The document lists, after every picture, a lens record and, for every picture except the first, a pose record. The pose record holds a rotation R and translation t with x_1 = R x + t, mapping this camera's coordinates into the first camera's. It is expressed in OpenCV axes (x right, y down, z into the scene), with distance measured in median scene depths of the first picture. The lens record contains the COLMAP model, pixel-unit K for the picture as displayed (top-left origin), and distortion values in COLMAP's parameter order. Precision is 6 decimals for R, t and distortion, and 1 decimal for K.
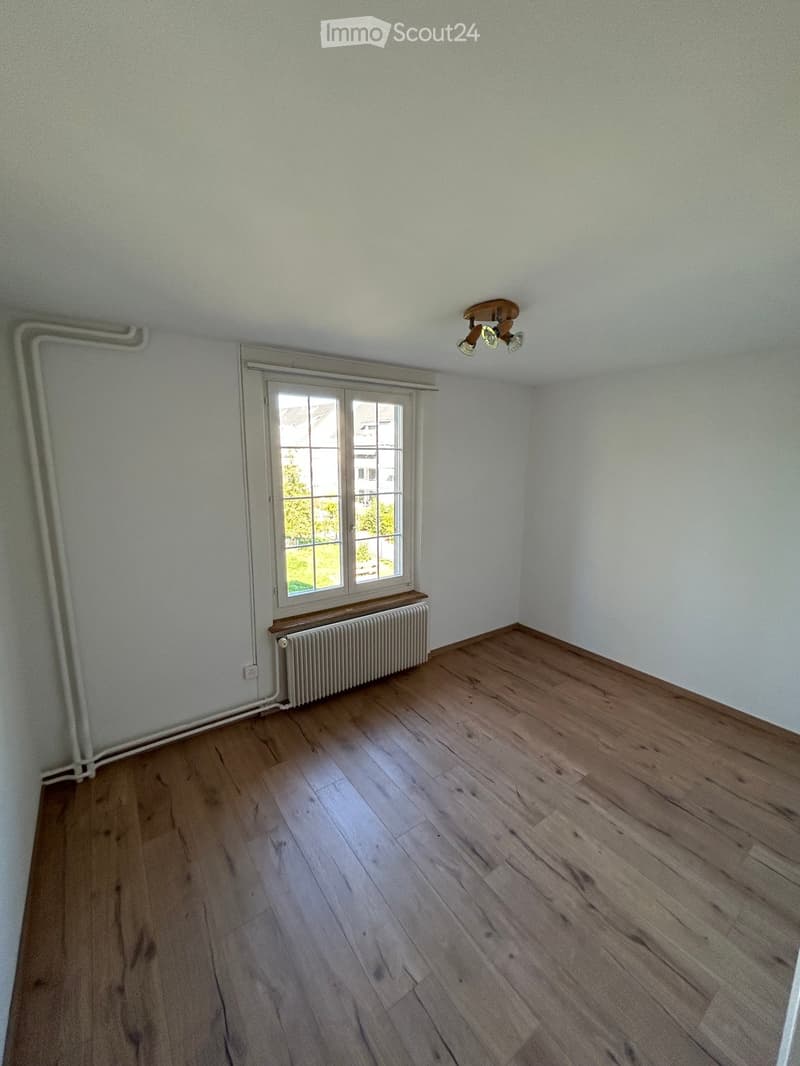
lens RADIAL K [[432.5, 0, 400.0], [0, 432.5, 533.0], [0, 0, 1]] dist [-0.001393, 0.000068]
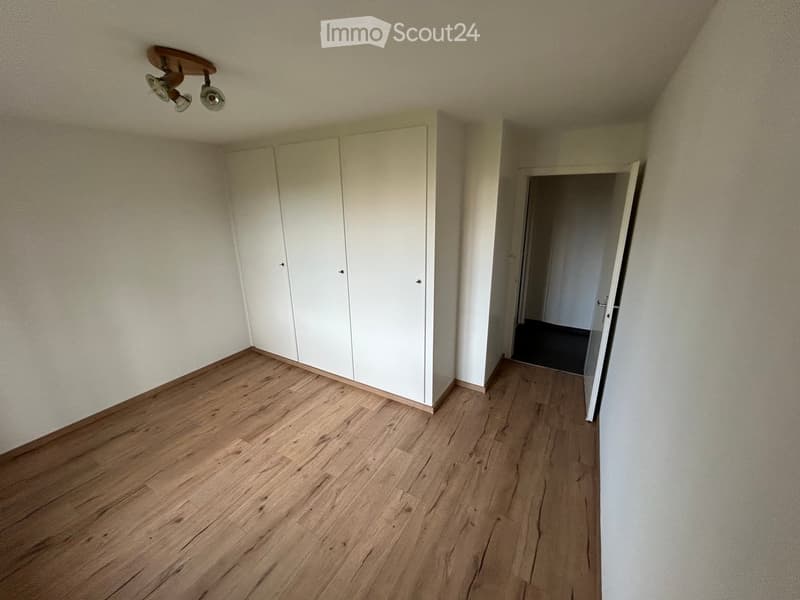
lens RADIAL K [[324.6, 0, 400.0], [0, 324.6, 300.0], [0, 0, 1]] dist [-0.001393, 0.000068]
pose [[-0.420138, -0.270147, 0.866317, -0.638995], [0.170001, 0.914328, 0.367564, -0.180152], [-0.891394, 0.301702, -0.338219, 0.814427]]
